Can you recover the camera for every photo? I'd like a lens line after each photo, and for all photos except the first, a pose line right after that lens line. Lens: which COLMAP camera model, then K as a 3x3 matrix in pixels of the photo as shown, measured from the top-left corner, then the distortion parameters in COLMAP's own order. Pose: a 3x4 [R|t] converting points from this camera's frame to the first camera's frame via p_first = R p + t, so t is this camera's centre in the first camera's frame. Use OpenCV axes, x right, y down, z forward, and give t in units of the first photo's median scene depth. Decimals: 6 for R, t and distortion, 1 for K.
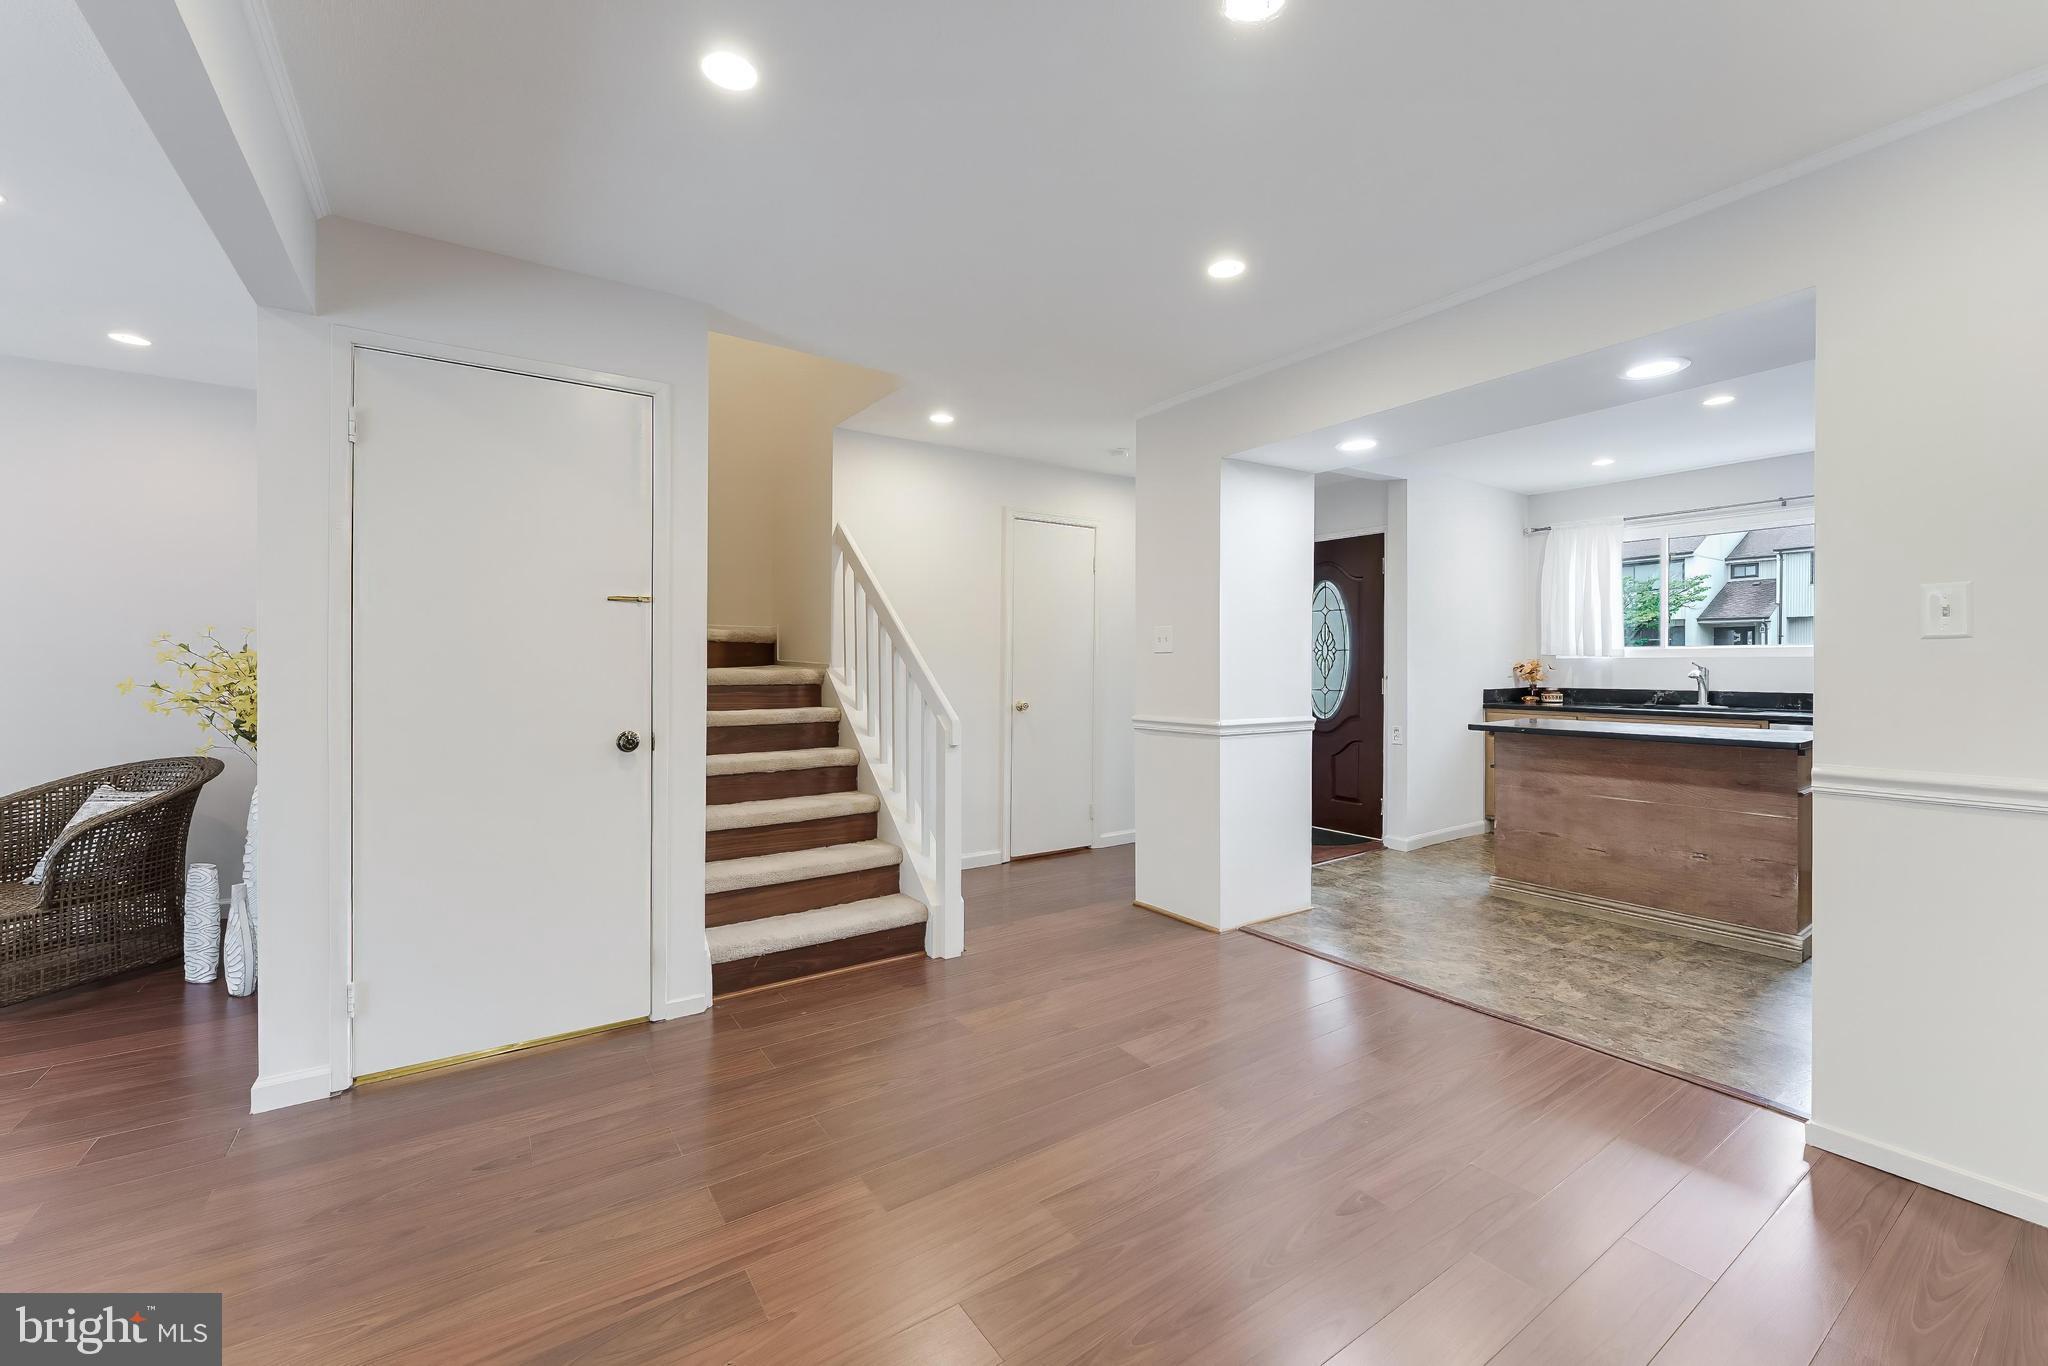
lens RADIAL K [[828.8, 0, 1028.8], [0, 828.8, 671.0], [0, 0, 1]] dist [-0.002392, 0.000064]
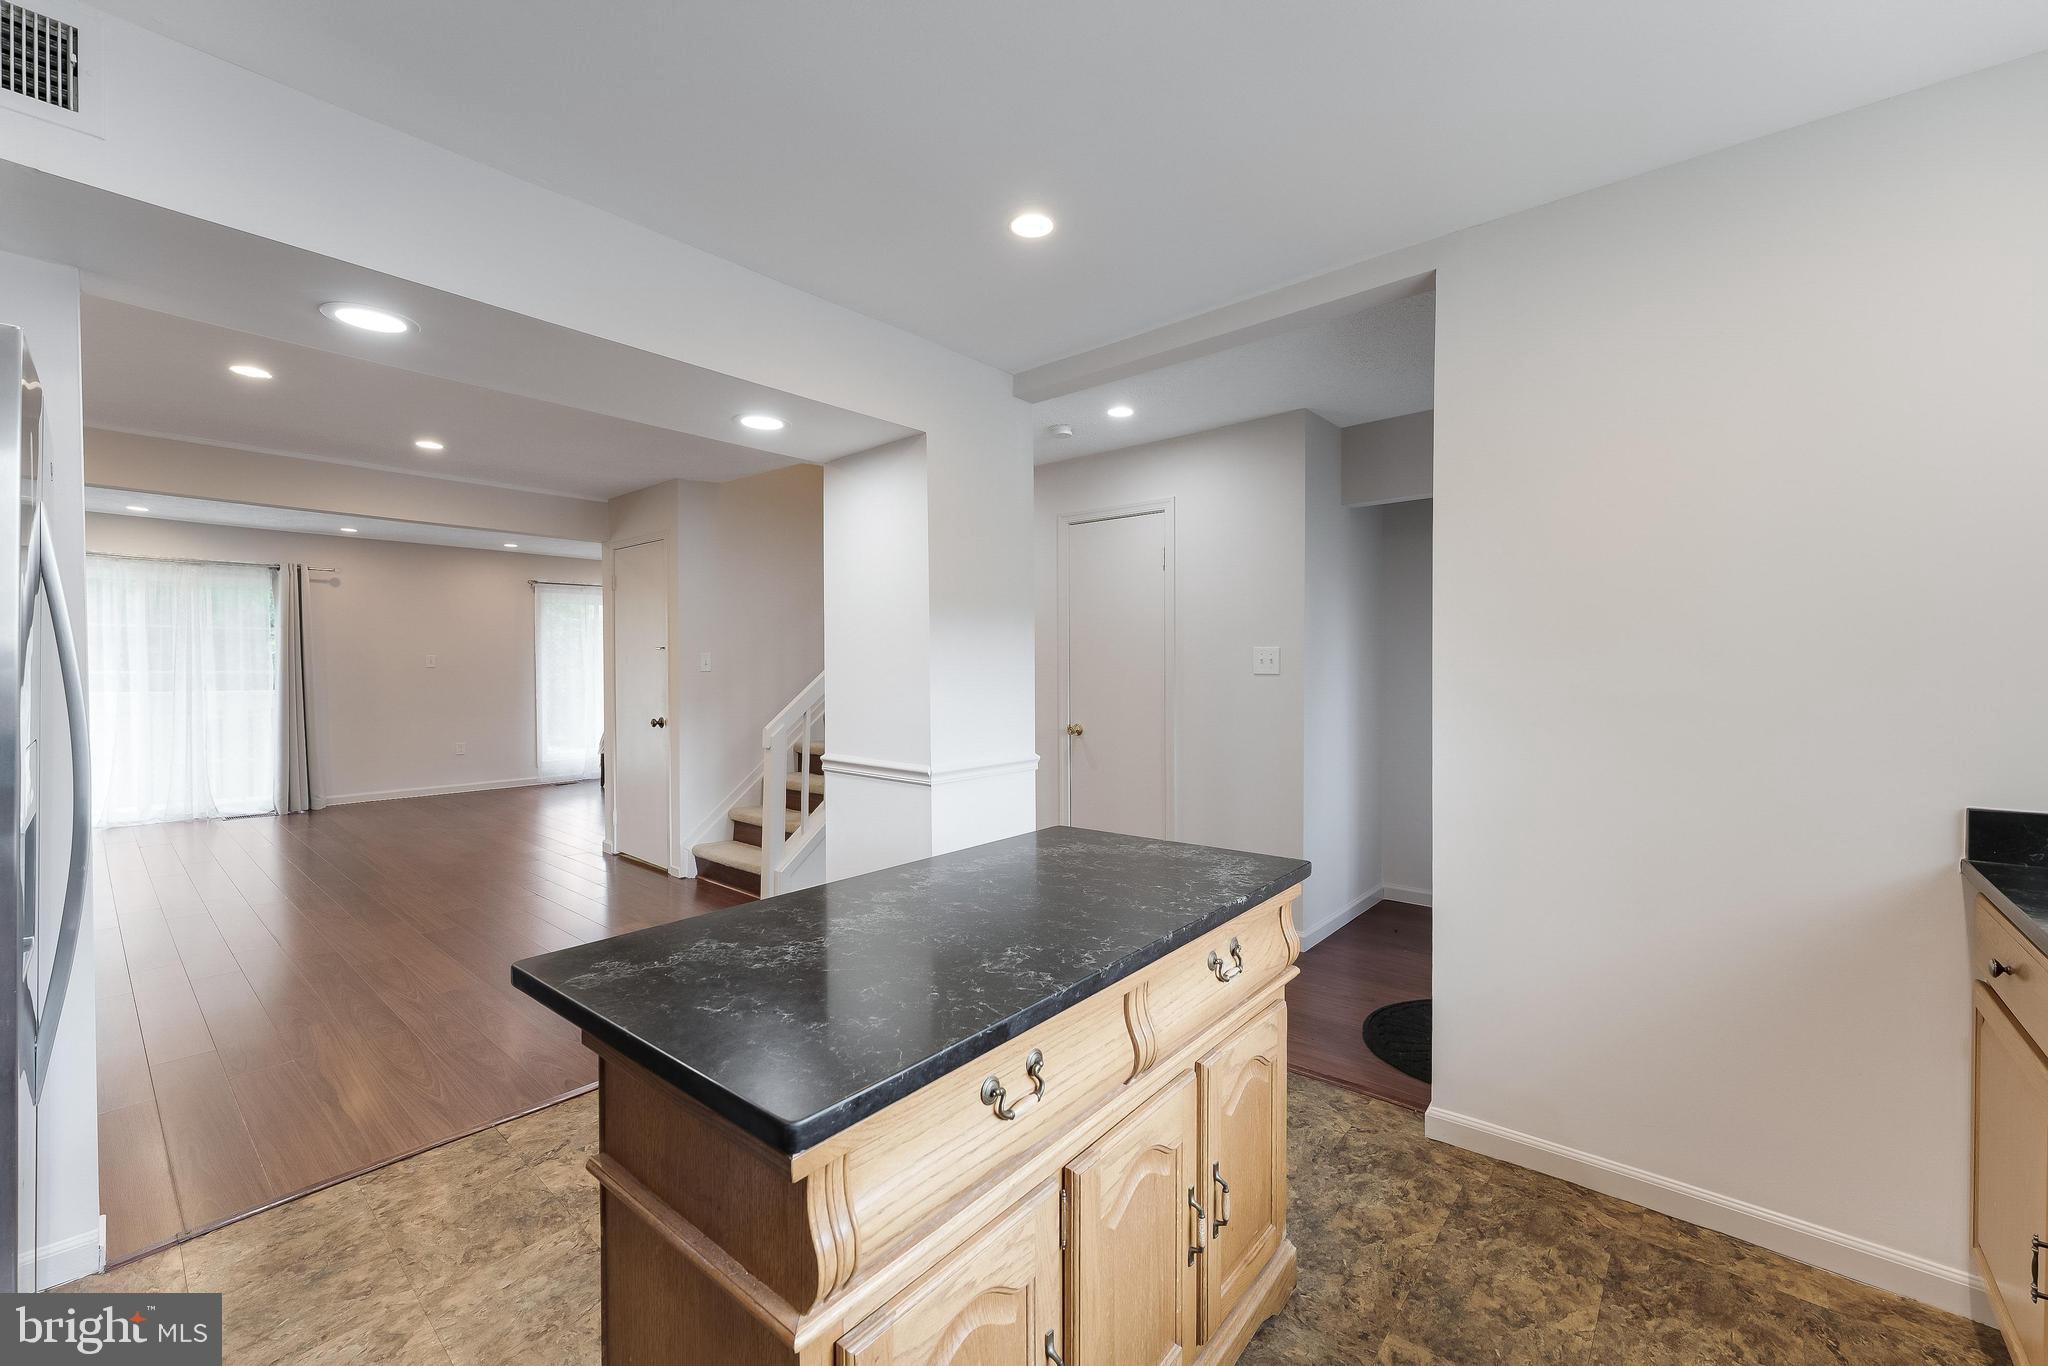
lens RADIAL K [[828.8, 0, 1026.3], [0, 828.8, 667.8], [0, 0, 1]] dist [-0.002392, 0.000064]
pose [[0.259860, 0.007130, -0.965620, 0.790487], [-0.005857, 0.999966, 0.005808, -0.026369], [0.965629, 0.004147, 0.259893, 0.661714]]
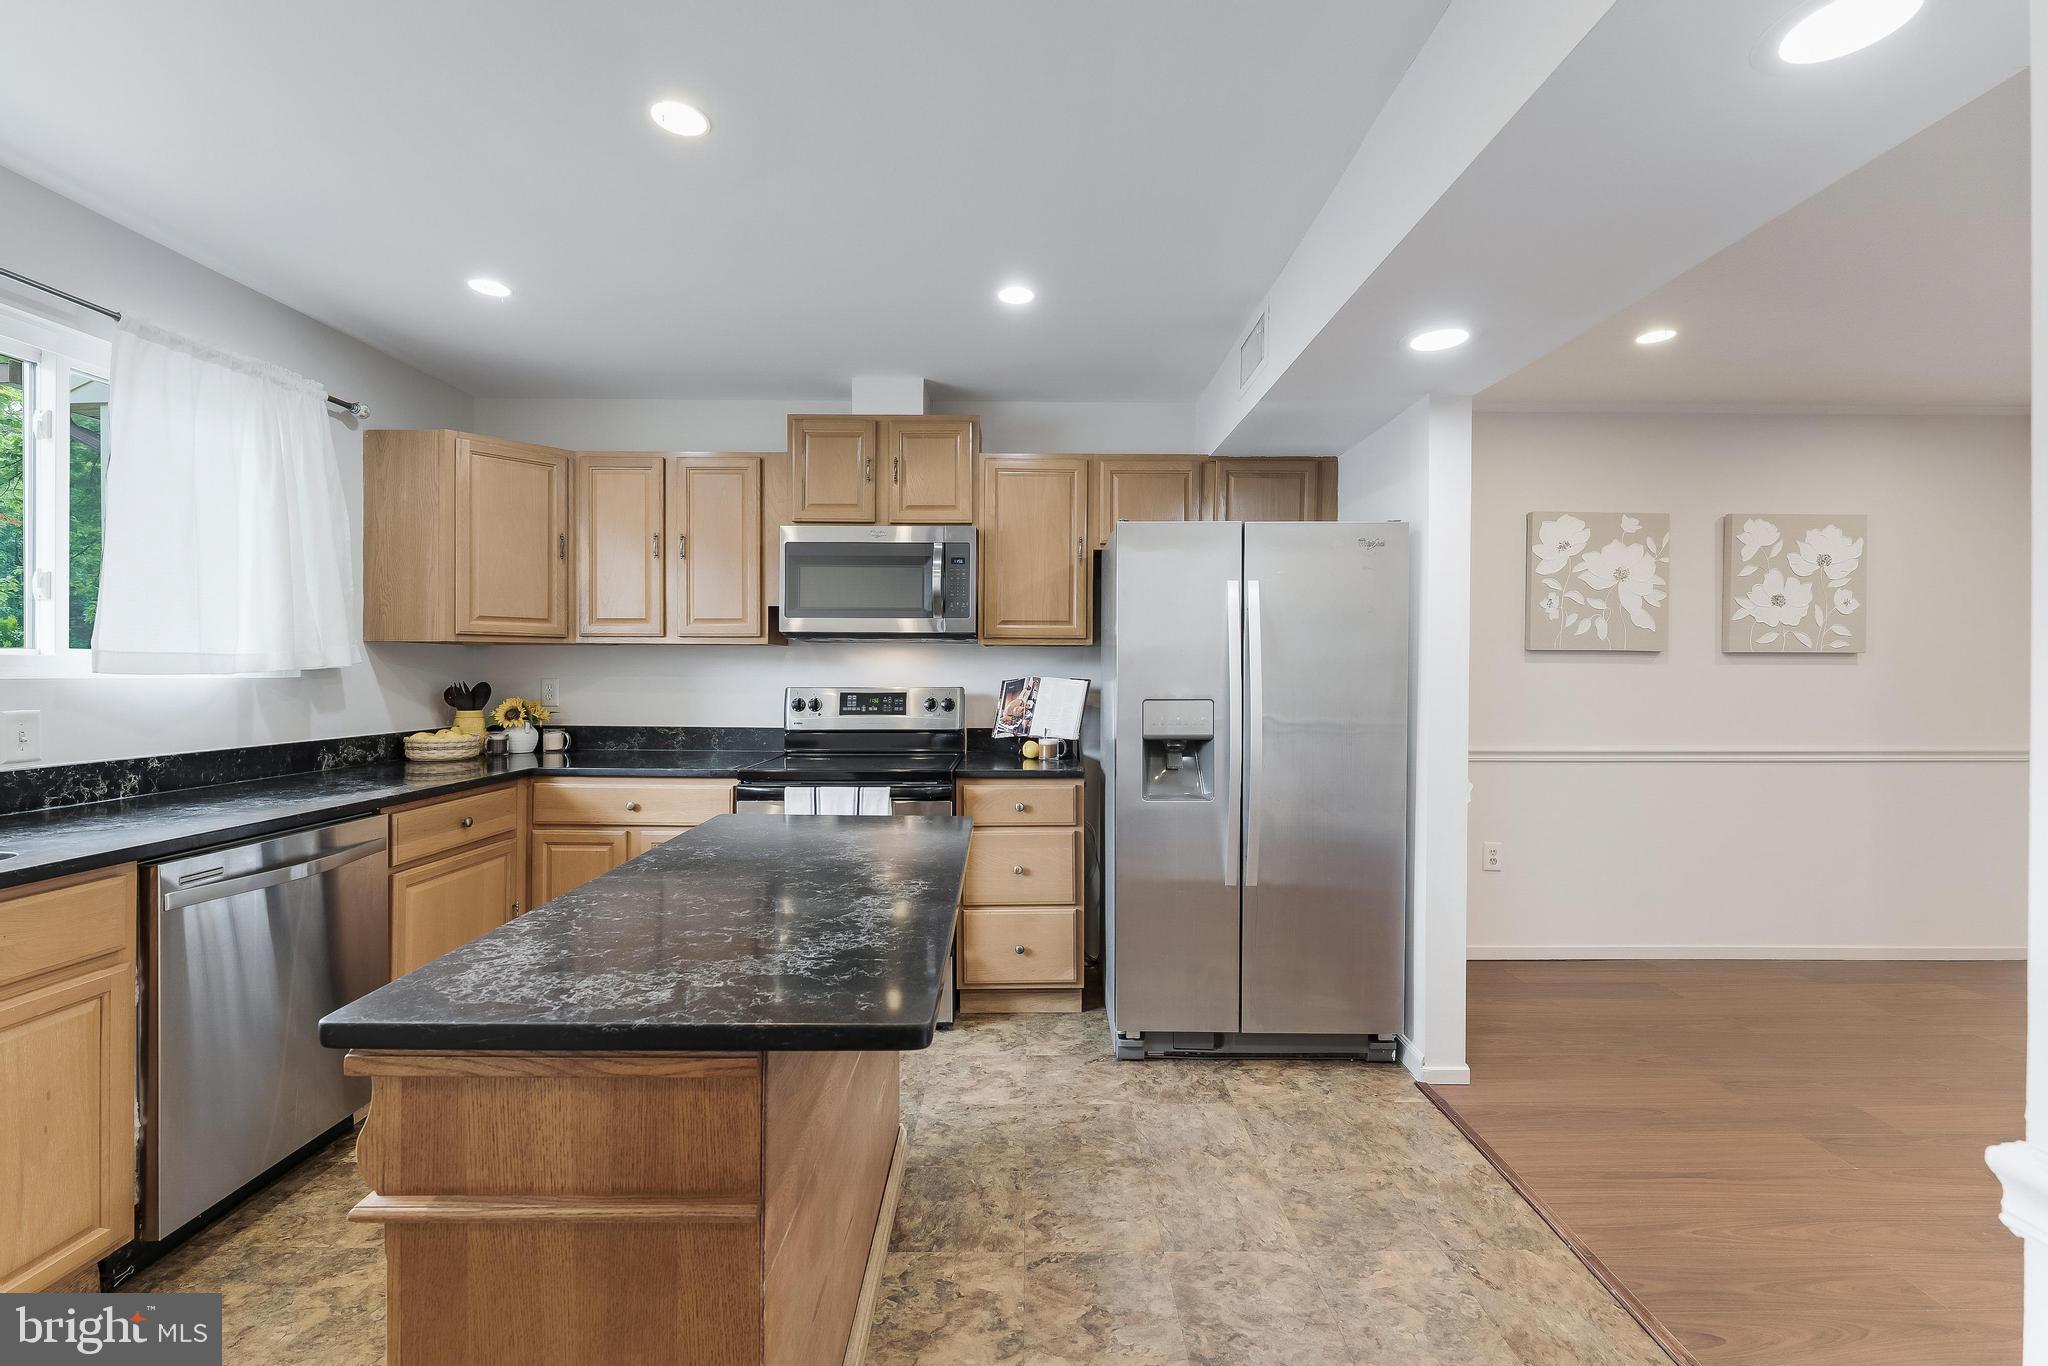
lens RADIAL K [[828.8, 0, 1034.0], [0, 828.8, 671.8], [0, 0, 1]] dist [-0.002392, 0.000064]
pose [[-0.828817, -0.006379, 0.559483, 0.300816], [-0.001451, 0.999956, 0.009251, -0.022670], [-0.559518, 0.006856, -0.828790, 0.907519]]
